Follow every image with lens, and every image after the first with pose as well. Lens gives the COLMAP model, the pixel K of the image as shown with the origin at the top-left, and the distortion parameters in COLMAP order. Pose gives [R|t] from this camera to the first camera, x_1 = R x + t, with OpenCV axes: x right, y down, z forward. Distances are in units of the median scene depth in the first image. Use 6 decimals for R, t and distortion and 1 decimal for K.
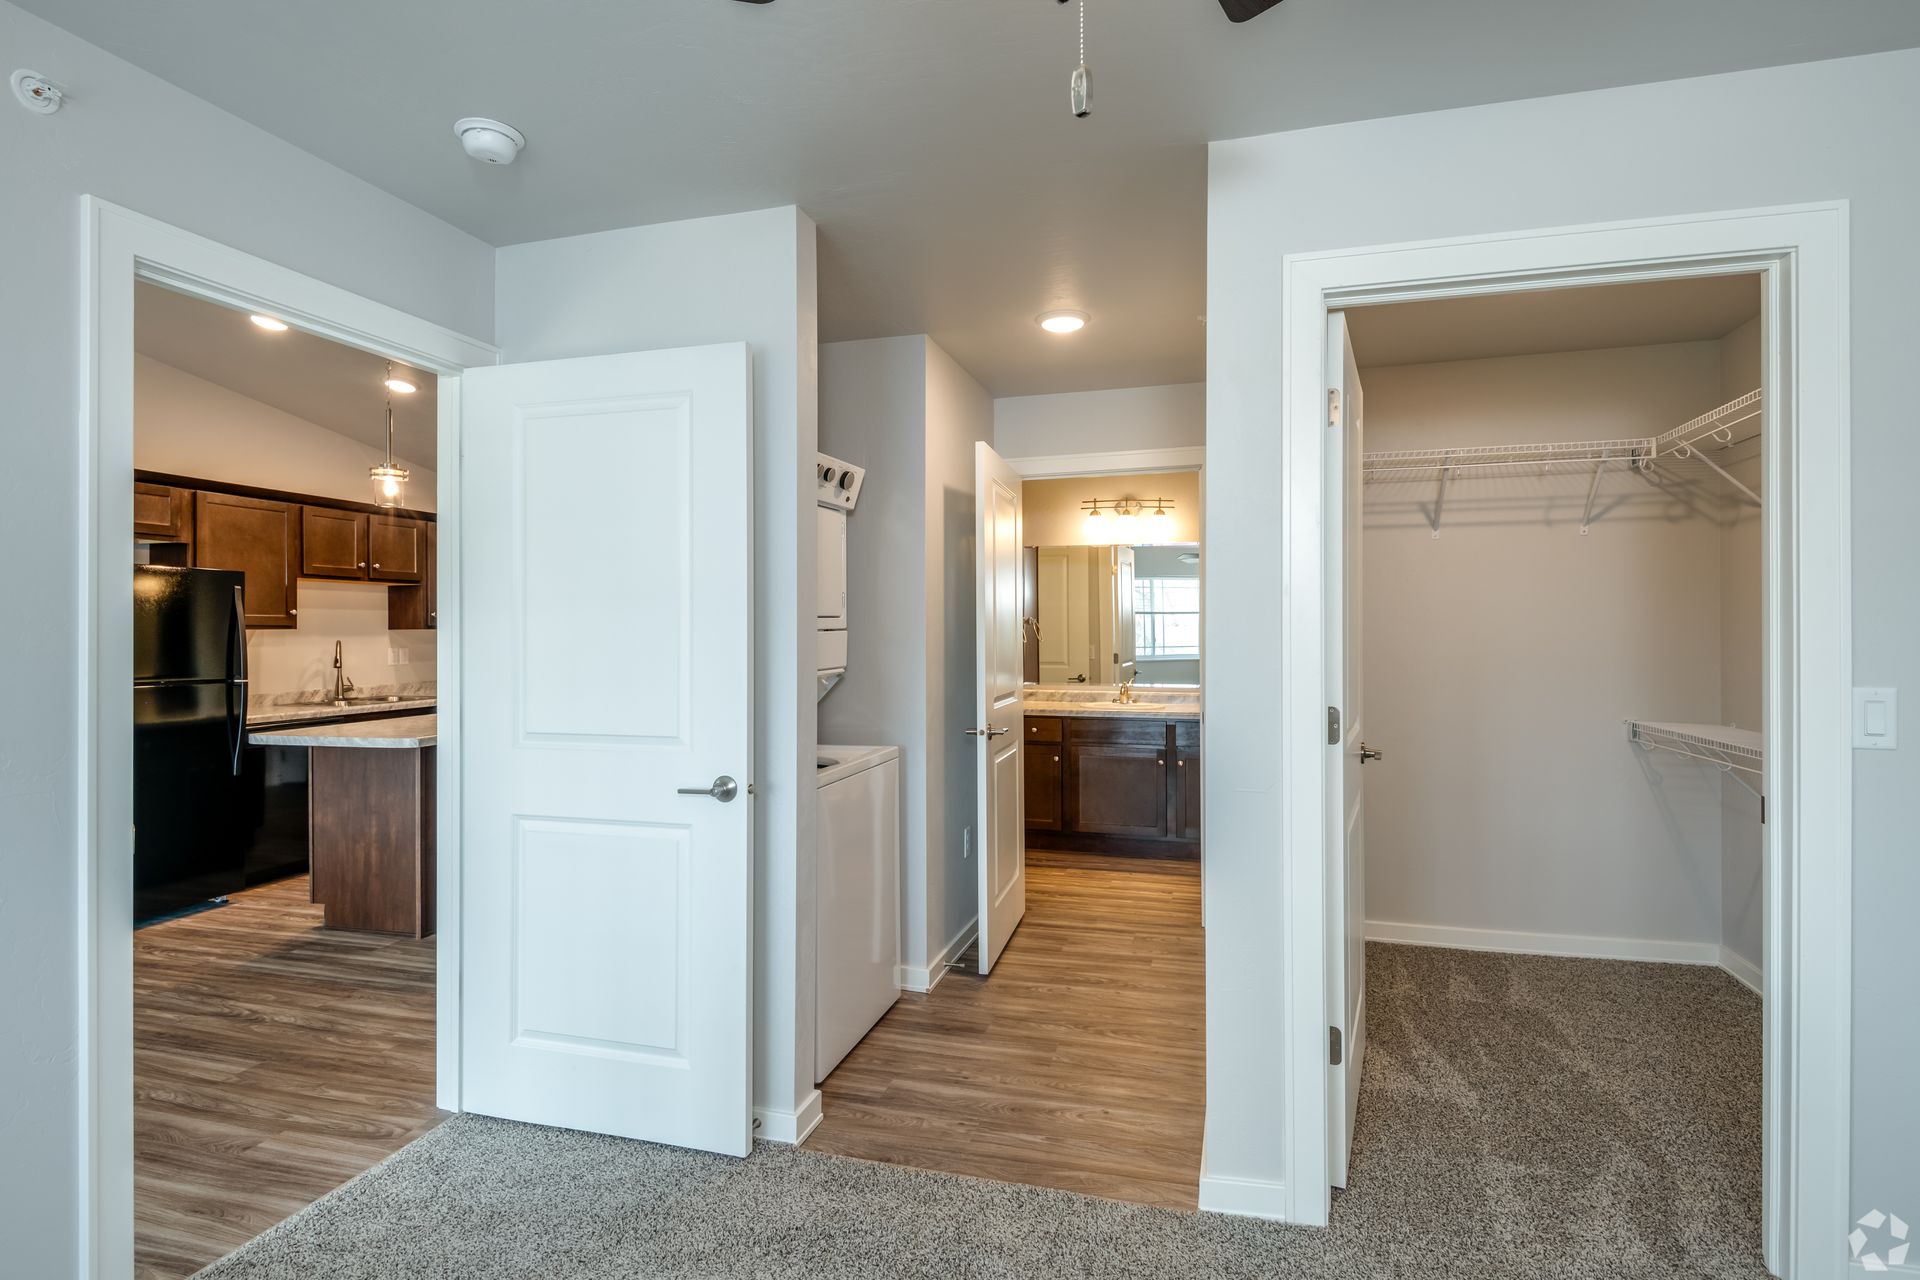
lens RADIAL K [[960.1, 0, 949.0], [0, 960.1, 625.8], [0, 0, 1]] dist [0.001037, -0.000571]
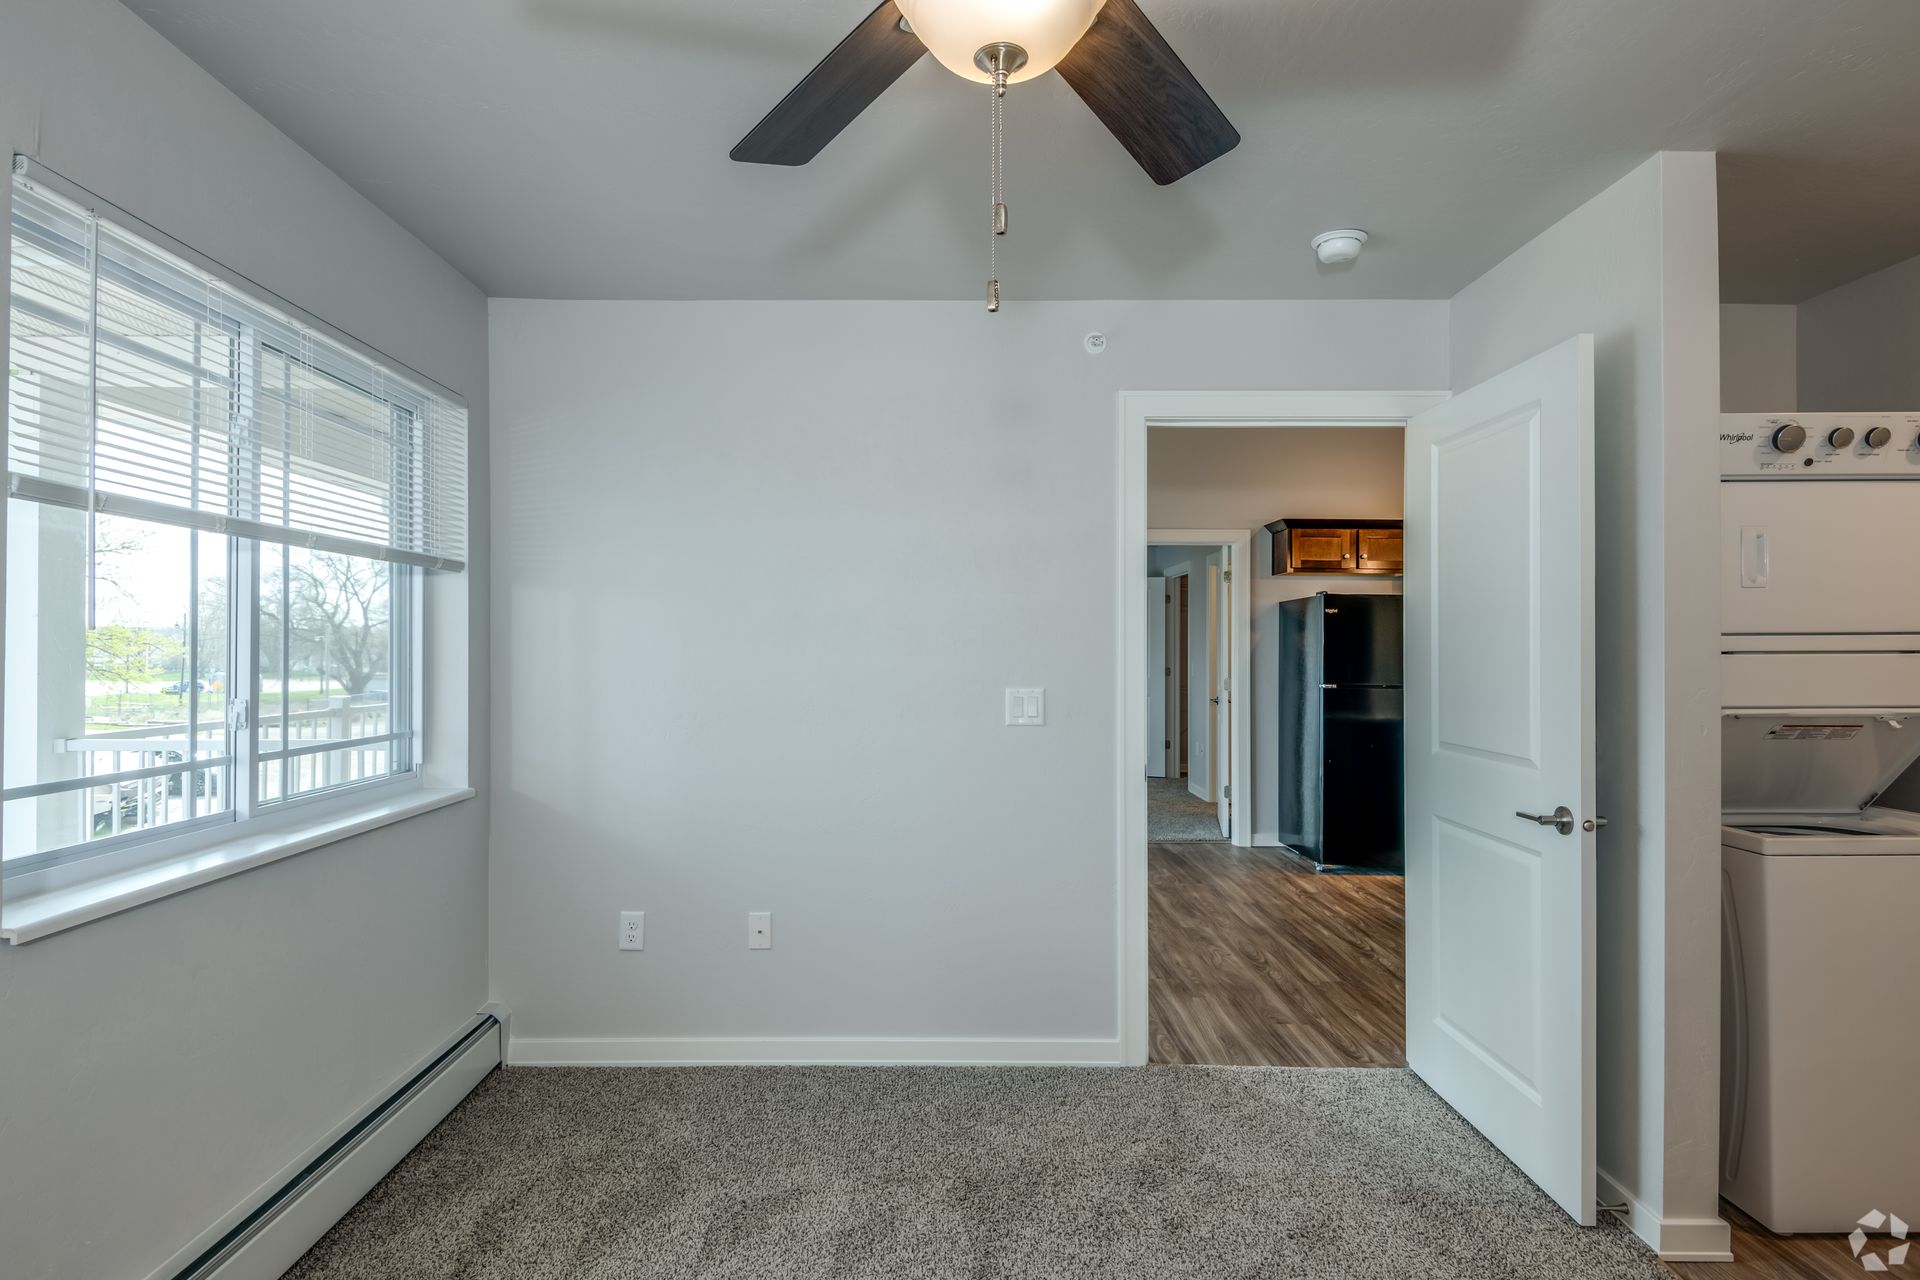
lens RADIAL K [[964.6, 0, 921.0], [0, 964.6, 639.8], [0, 0, 1]] dist [-0.033965, 0.000207]
pose [[0.255553, -0.001052, -0.966795, 0.444605], [0.001143, 0.999999, -0.000786, -0.004316], [0.966794, -0.000905, 0.255554, 0.148474]]
